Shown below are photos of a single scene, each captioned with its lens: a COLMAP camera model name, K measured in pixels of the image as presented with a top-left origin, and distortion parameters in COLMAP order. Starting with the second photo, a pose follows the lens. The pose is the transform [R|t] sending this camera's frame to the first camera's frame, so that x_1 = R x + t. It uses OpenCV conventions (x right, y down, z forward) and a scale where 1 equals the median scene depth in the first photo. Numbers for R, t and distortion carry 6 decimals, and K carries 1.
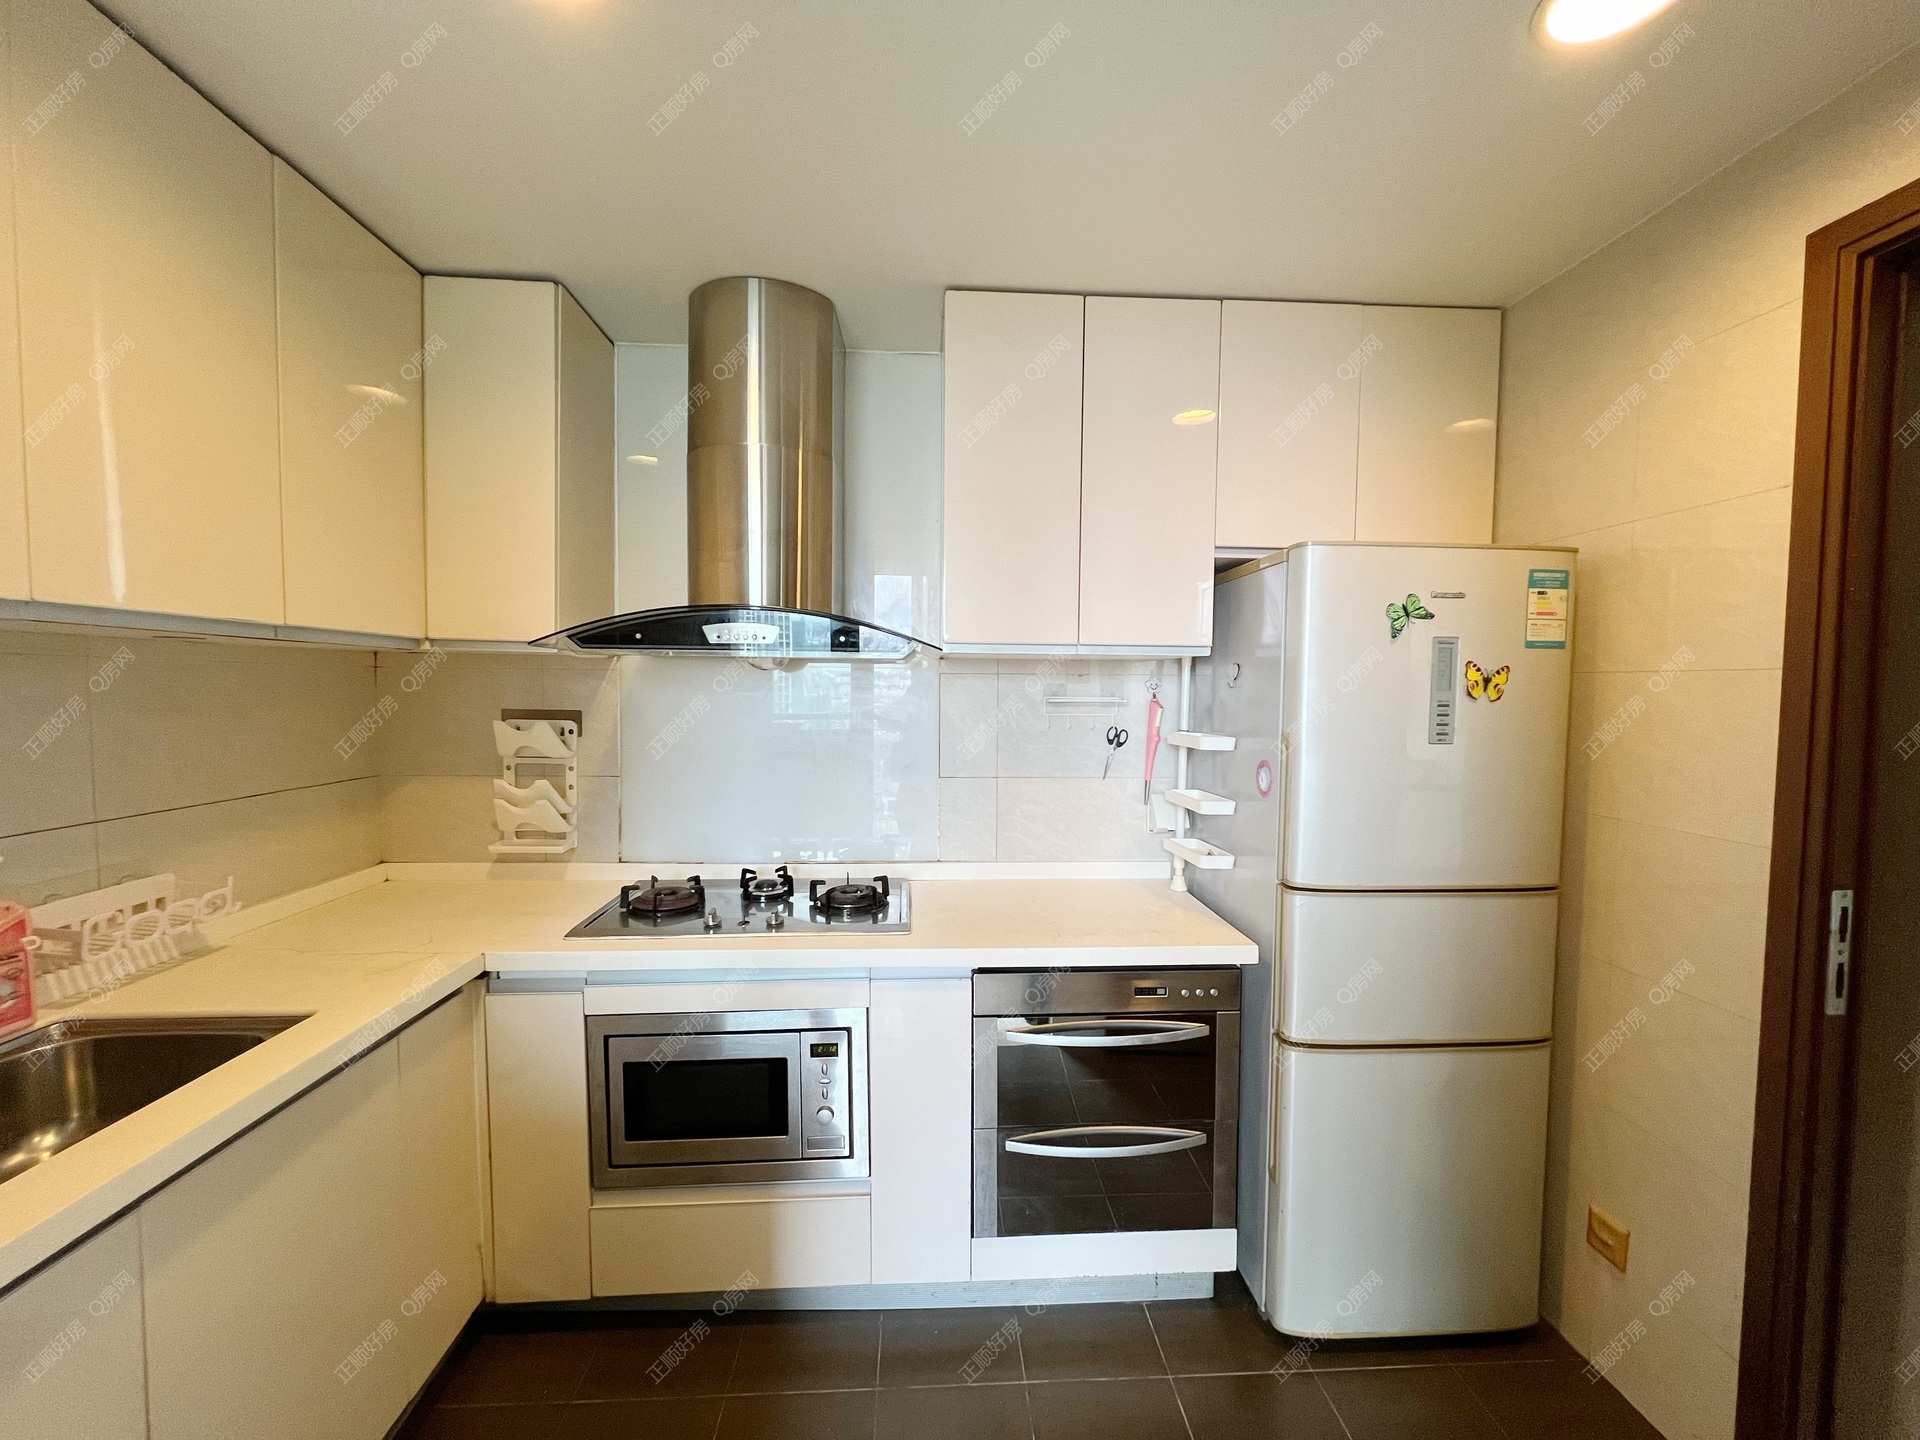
lens RADIAL K [[765.6, 0, 960.0], [0, 765.6, 720.0], [0, 0, 1]] dist [-0.001328, 0.000316]
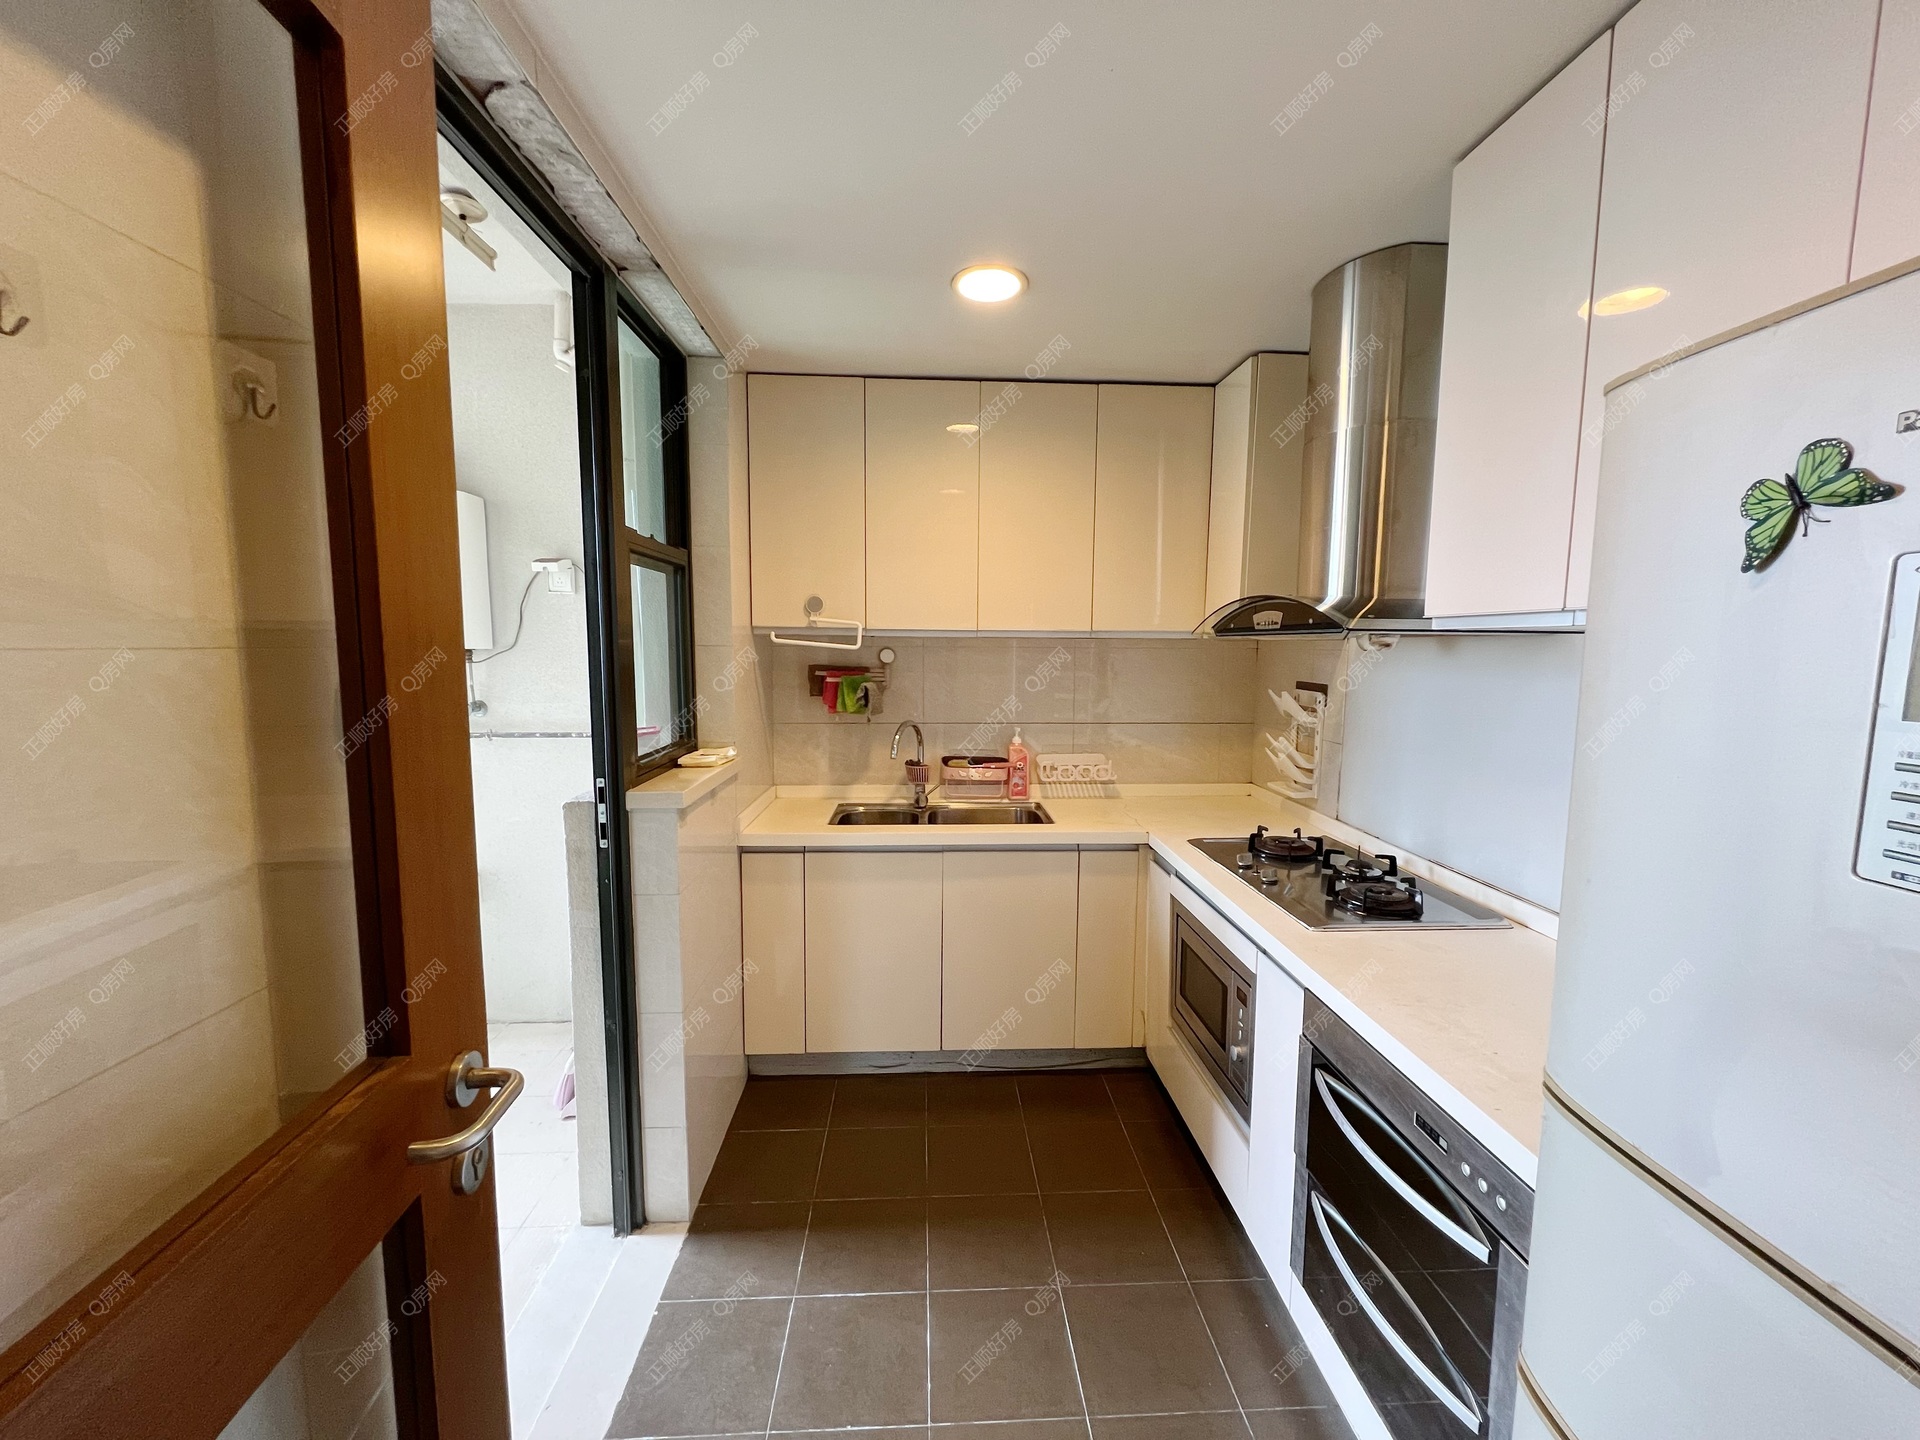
lens RADIAL K [[765.6, 0, 960.0], [0, 765.6, 720.0], [0, 0, 1]] dist [-0.001328, 0.000316]
pose [[-0.005120, 0.086409, -0.996247, 0.878110], [-0.042500, 0.995341, 0.086548, -0.046709], [0.999083, 0.042783, -0.001424, 0.564367]]
